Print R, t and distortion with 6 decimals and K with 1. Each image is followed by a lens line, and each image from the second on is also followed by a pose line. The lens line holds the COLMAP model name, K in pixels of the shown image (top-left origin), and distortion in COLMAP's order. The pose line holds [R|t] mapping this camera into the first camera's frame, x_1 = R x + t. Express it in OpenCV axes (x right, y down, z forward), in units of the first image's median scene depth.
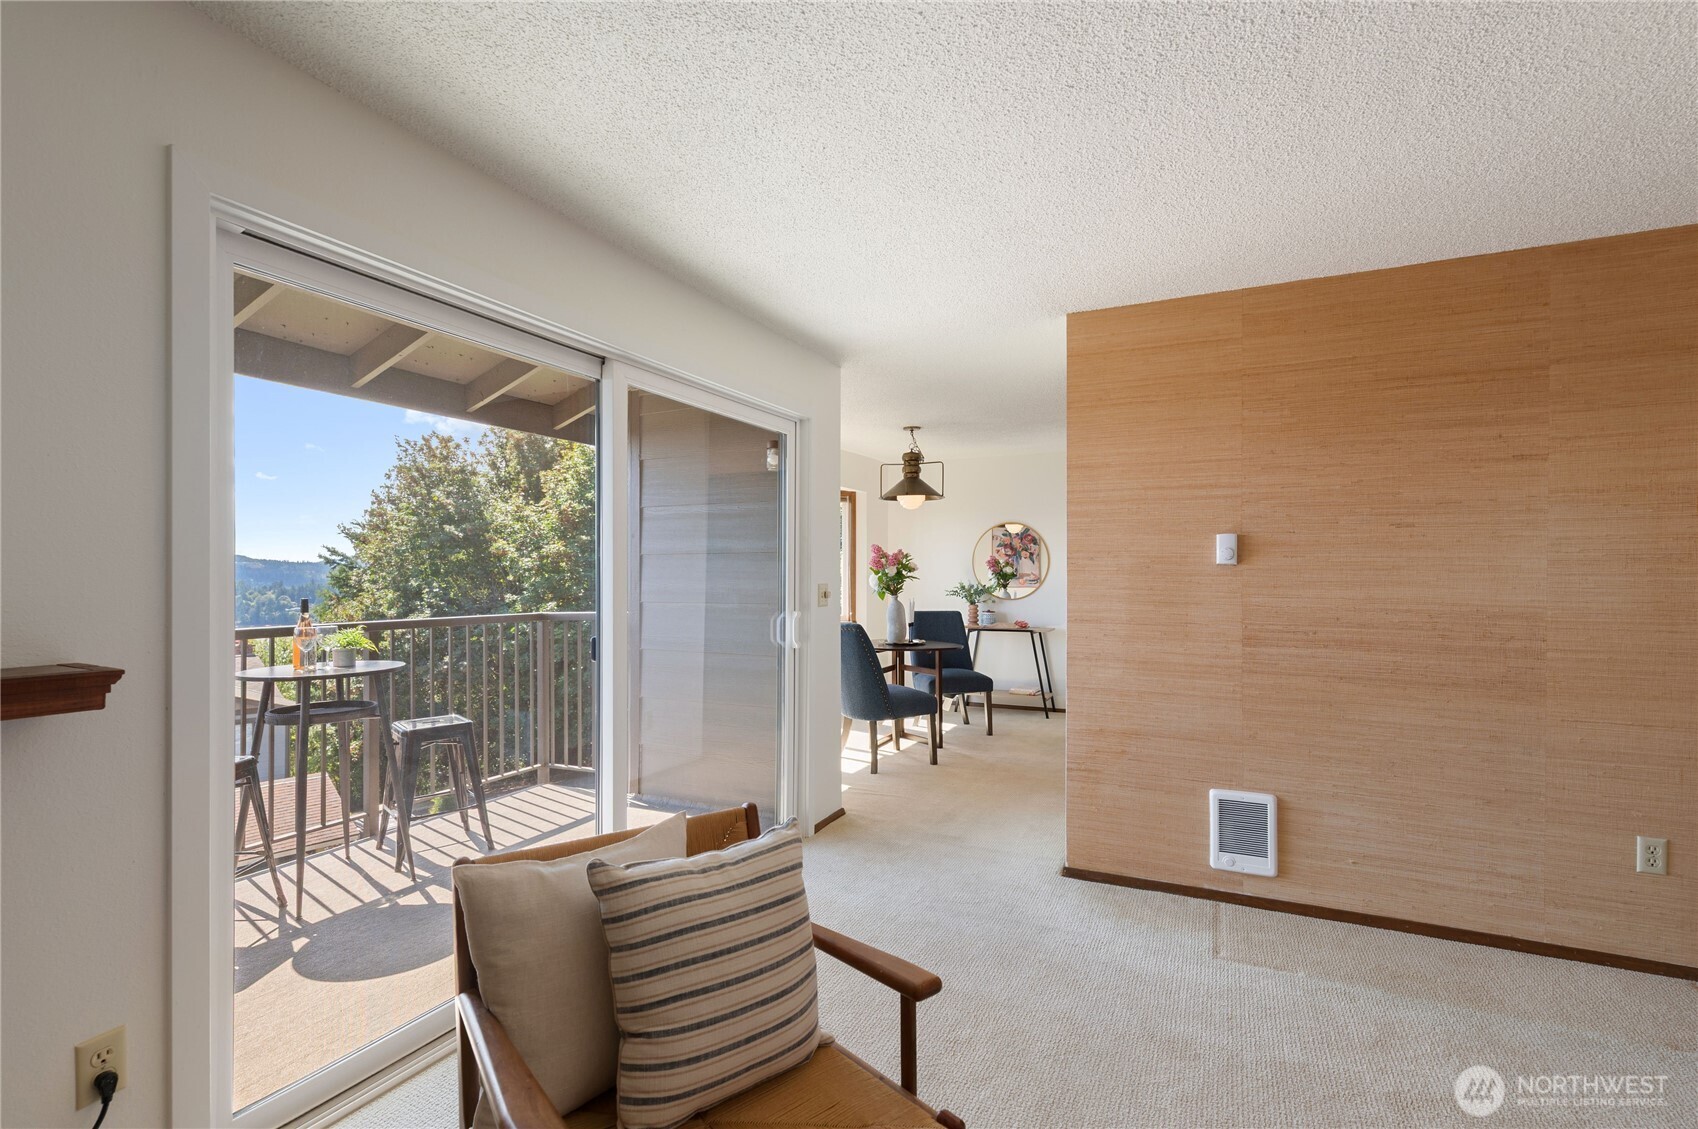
lens RADIAL K [[773.6, 0, 842.0], [0, 773.6, 572.9], [0, 0, 1]] dist [0.001991, 0.000519]
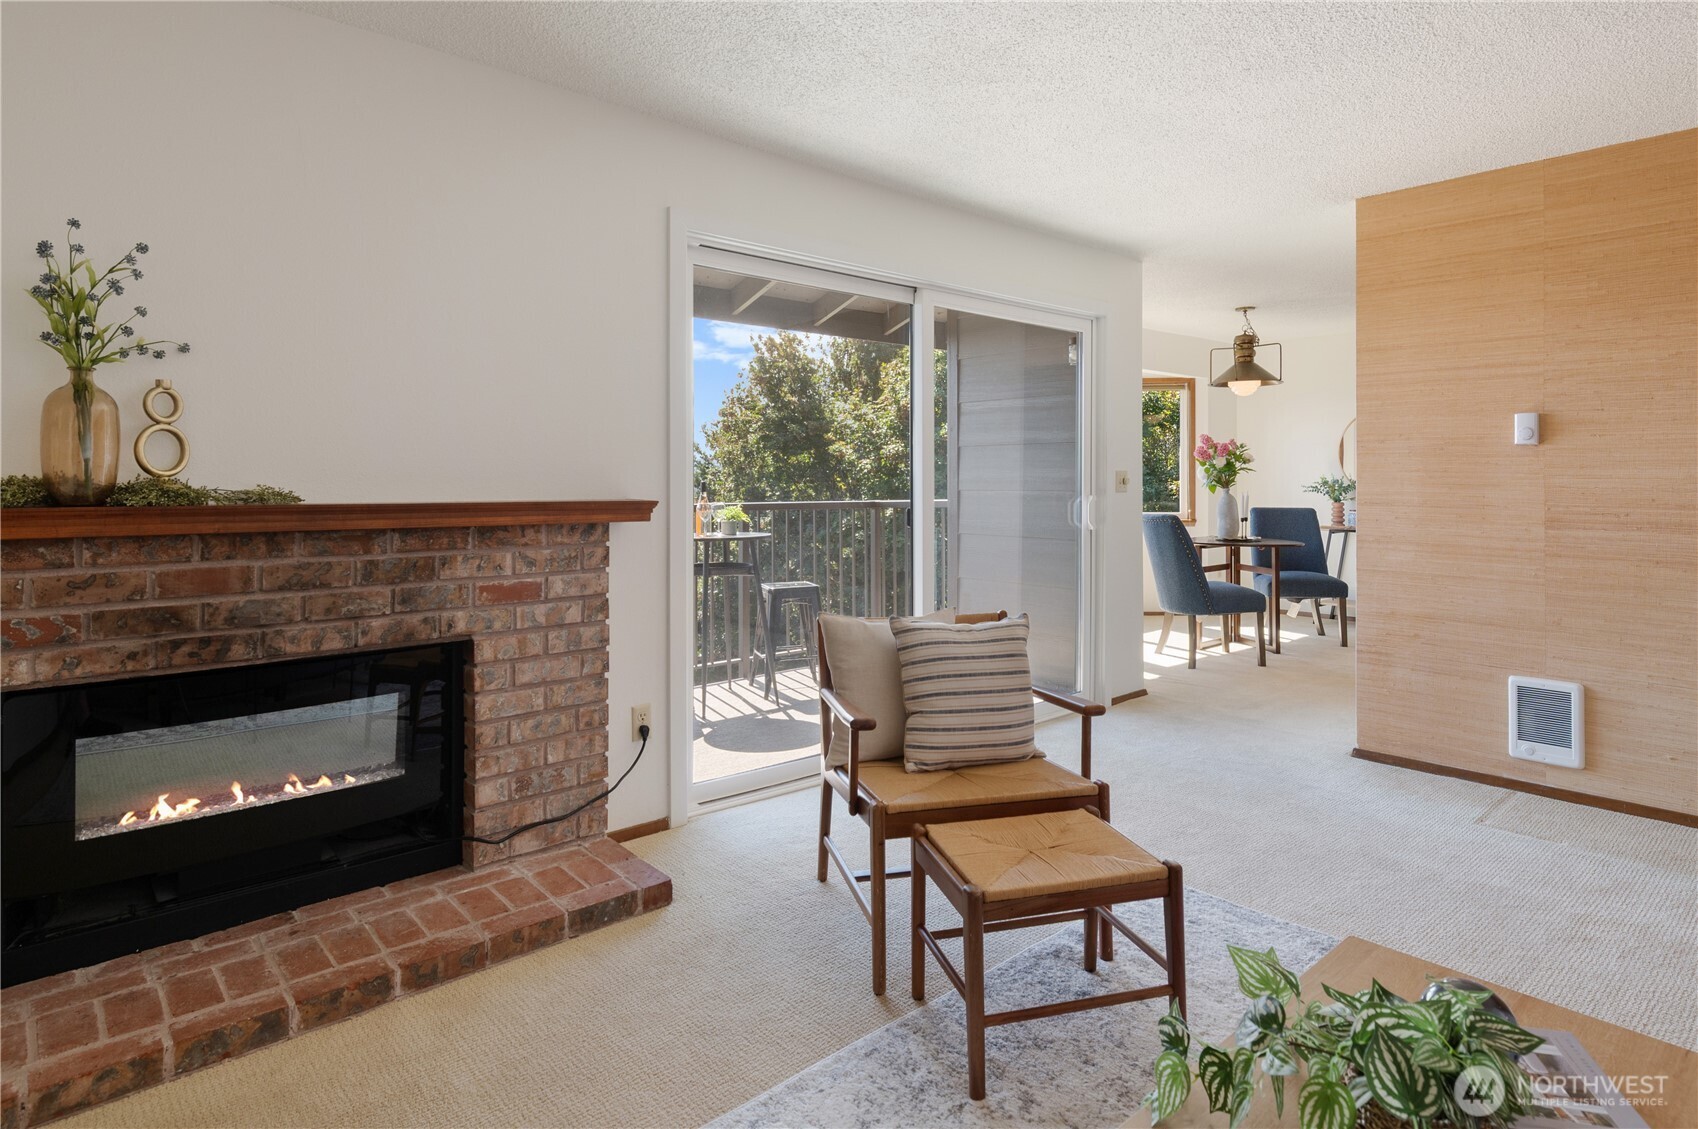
lens RADIAL K [[934.3, 0, 881.2], [0, 934.3, 473.1], [0, 0, 1]] dist [0.005217, 0.000672]
pose [[0.932161, -0.002759, -0.362034, 0.086019], [0.001023, 0.999987, -0.004987, 0.015273], [0.362043, 0.004278, 0.932151, -0.199185]]
